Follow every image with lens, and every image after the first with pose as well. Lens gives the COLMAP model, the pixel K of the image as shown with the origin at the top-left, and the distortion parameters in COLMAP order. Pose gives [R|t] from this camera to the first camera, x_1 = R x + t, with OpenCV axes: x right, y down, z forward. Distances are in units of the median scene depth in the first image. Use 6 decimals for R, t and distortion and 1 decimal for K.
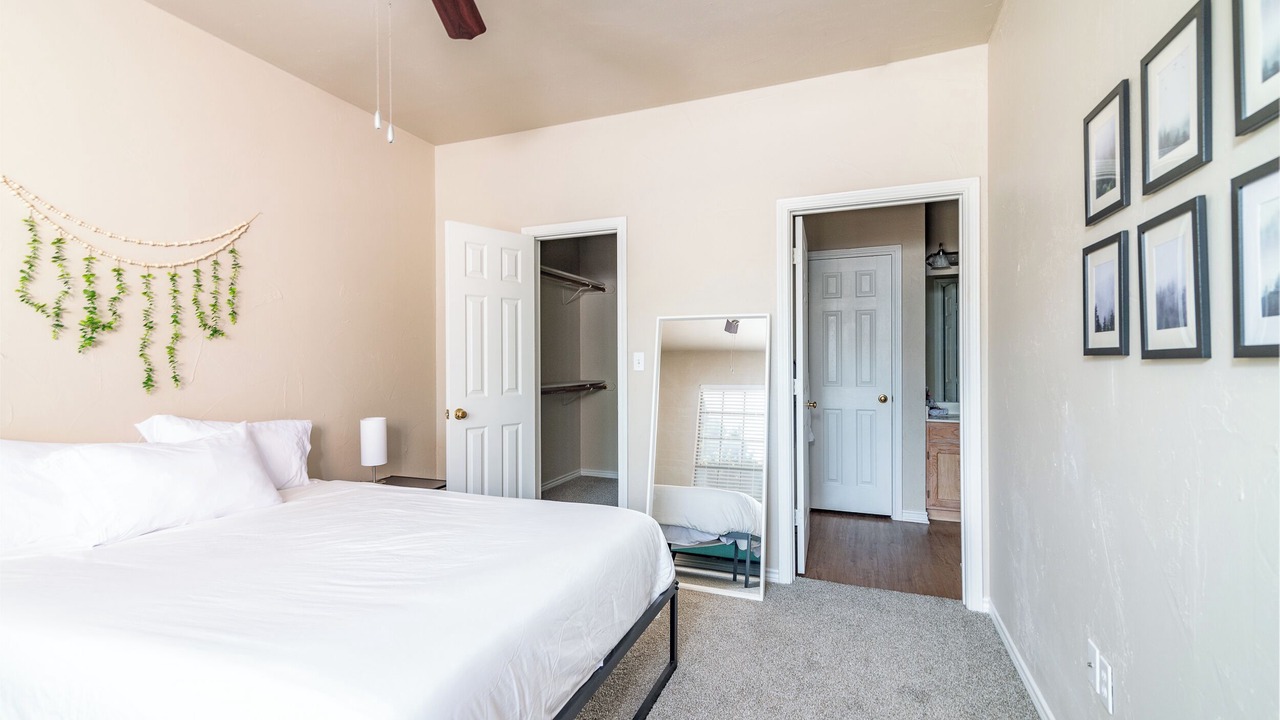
lens RADIAL K [[579.3, 0, 640.0], [0, 579.3, 360.0], [0, 0, 1]] dist [0.000520, 0.000061]
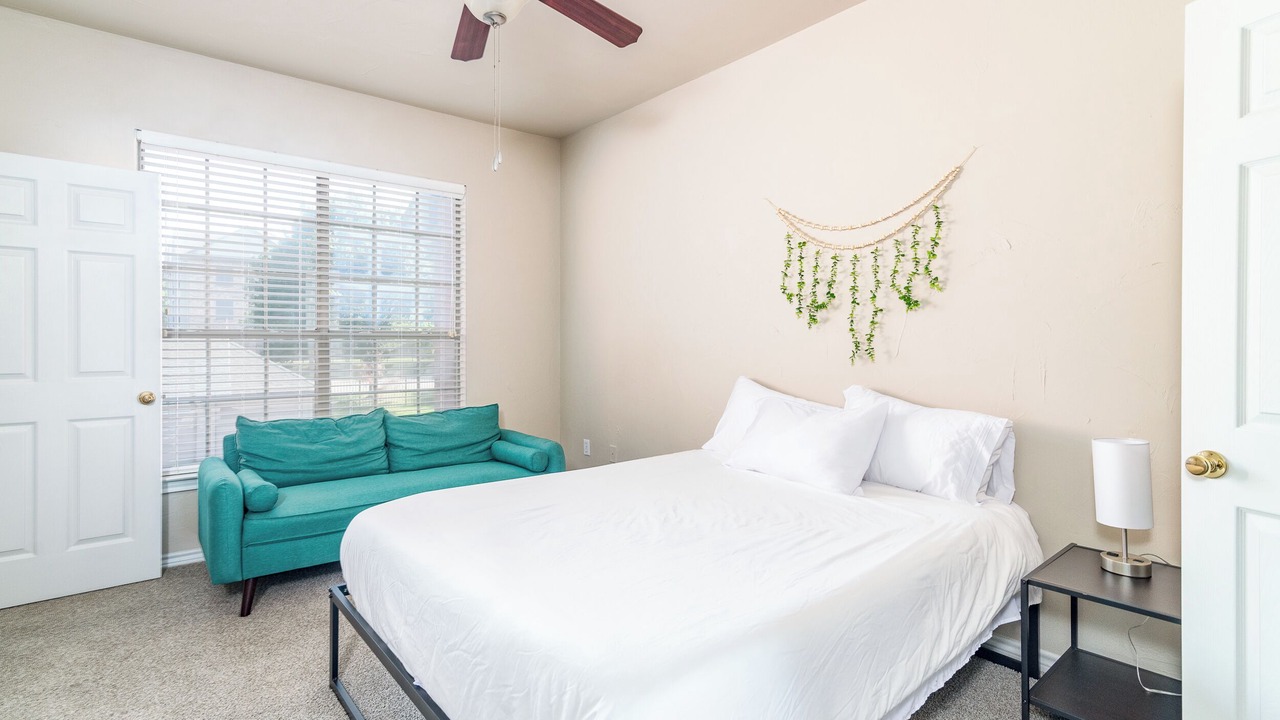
lens RADIAL K [[579.3, 0, 640.0], [0, 579.3, 360.0], [0, 0, 1]] dist [0.000520, 0.000061]
pose [[-0.465379, 0.041676, -0.884130, 0.326551], [0.003466, 0.998969, 0.045265, -0.001461], [0.885105, 0.018001, -0.465043, 1.172027]]
